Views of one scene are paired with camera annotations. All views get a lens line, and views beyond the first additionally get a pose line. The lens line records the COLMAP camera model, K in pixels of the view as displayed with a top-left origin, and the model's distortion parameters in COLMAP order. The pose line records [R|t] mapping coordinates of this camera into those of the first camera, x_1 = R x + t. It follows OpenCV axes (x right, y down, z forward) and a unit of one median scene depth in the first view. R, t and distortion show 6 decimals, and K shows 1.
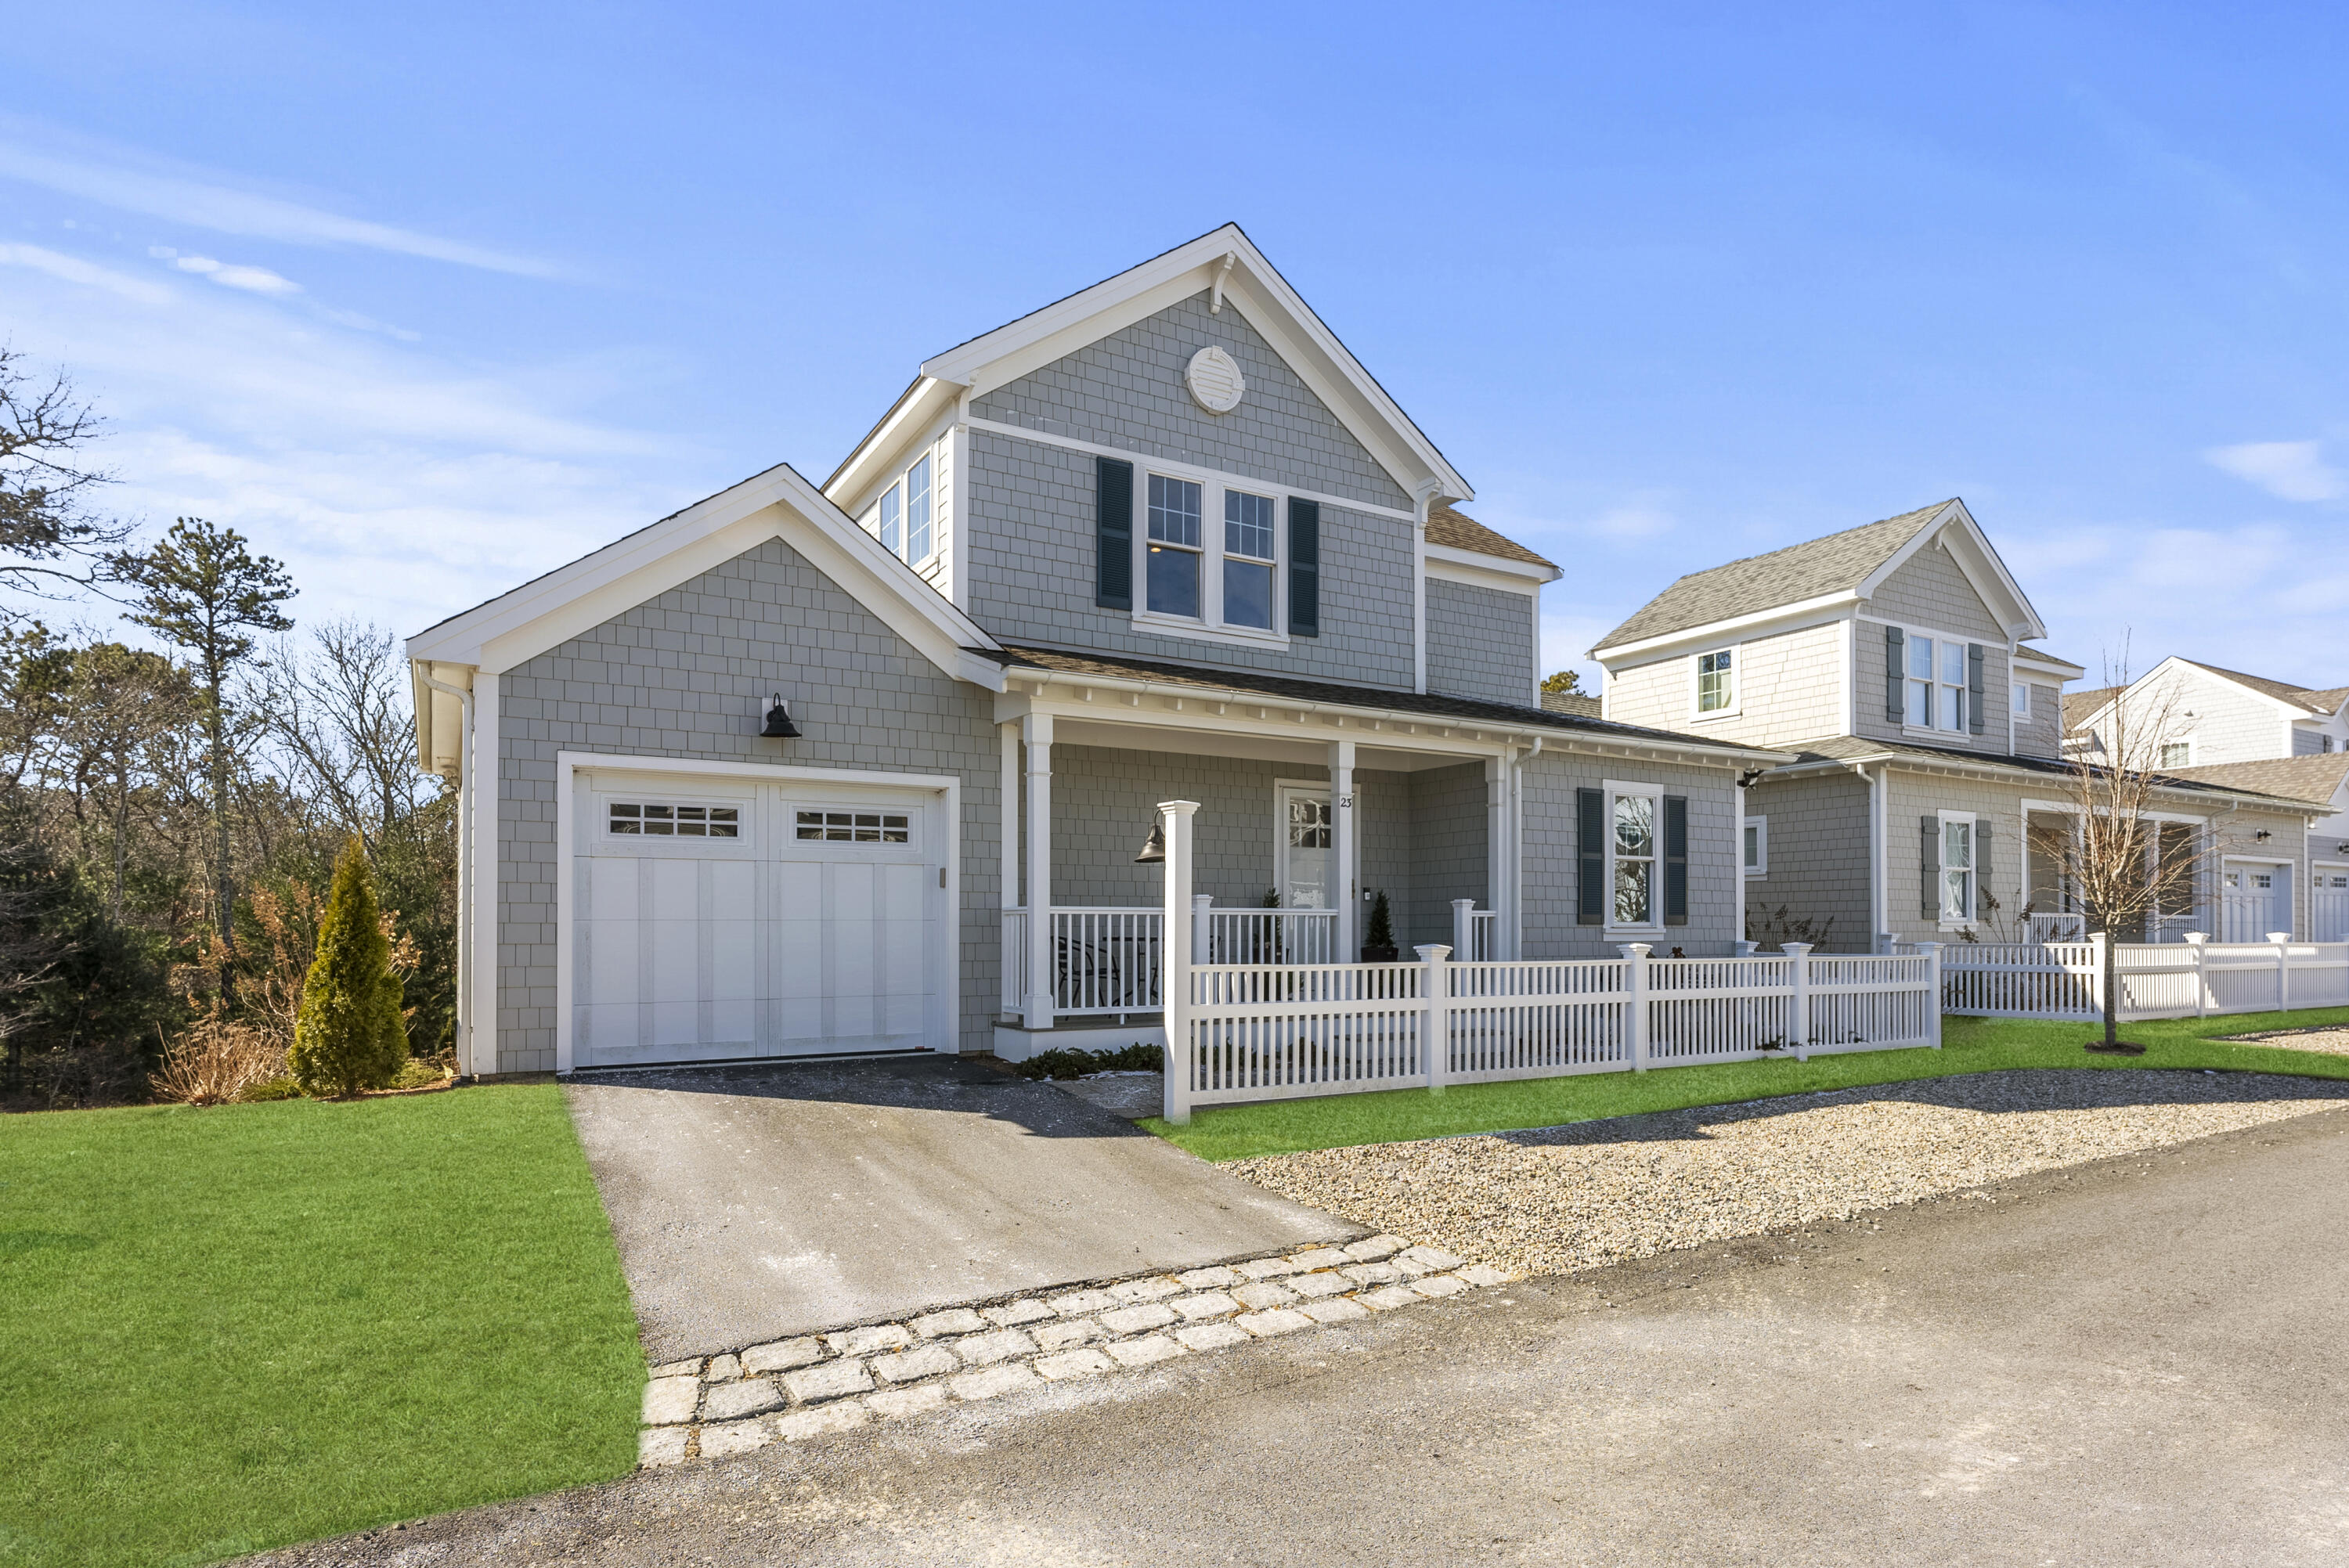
lens RADIAL K [[1263.8, 0, 1173.9], [0, 1263.8, 775.7], [0, 0, 1]] dist [-0.000640, 0.000286]
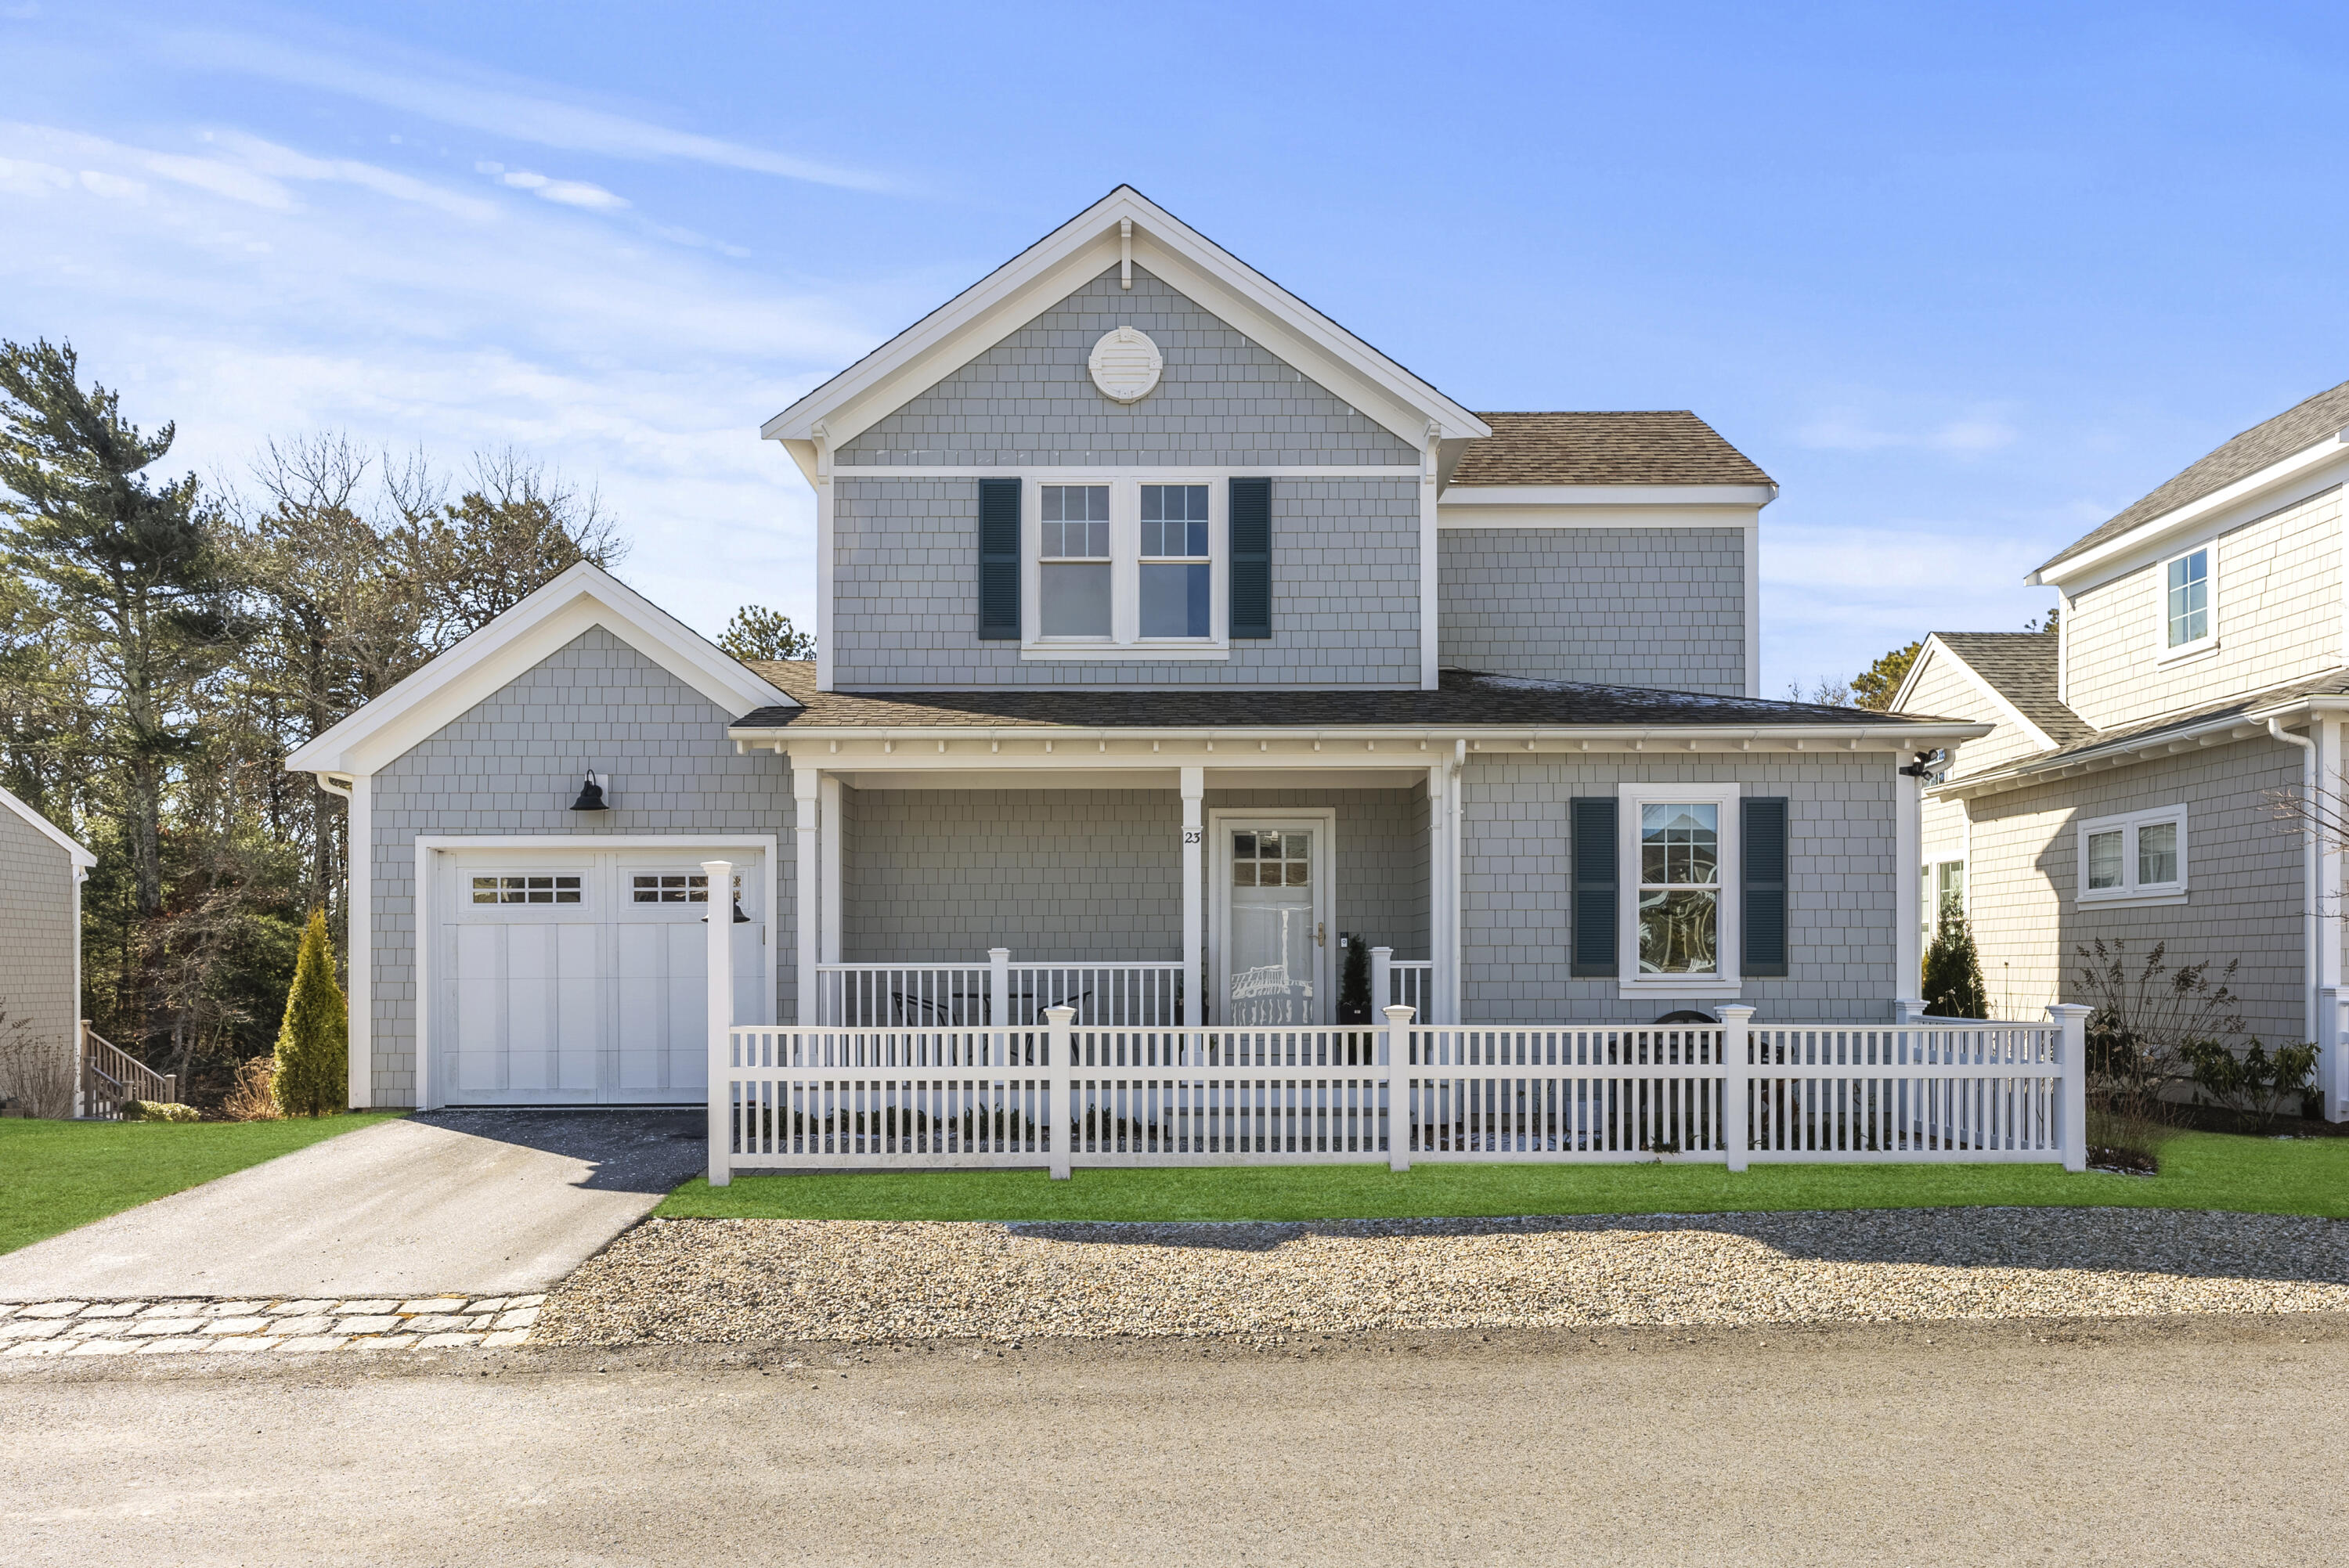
lens RADIAL K [[1505.5, 0, 1173.7], [0, 1505.5, 792.3], [0, 0, 1]] dist [0.000261, 0.001011]
pose [[0.864724, -0.062443, -0.498351, 0.635480], [0.064681, 0.997824, -0.012796, 0.002633], [0.498065, -0.021169, 0.866881, 0.104922]]
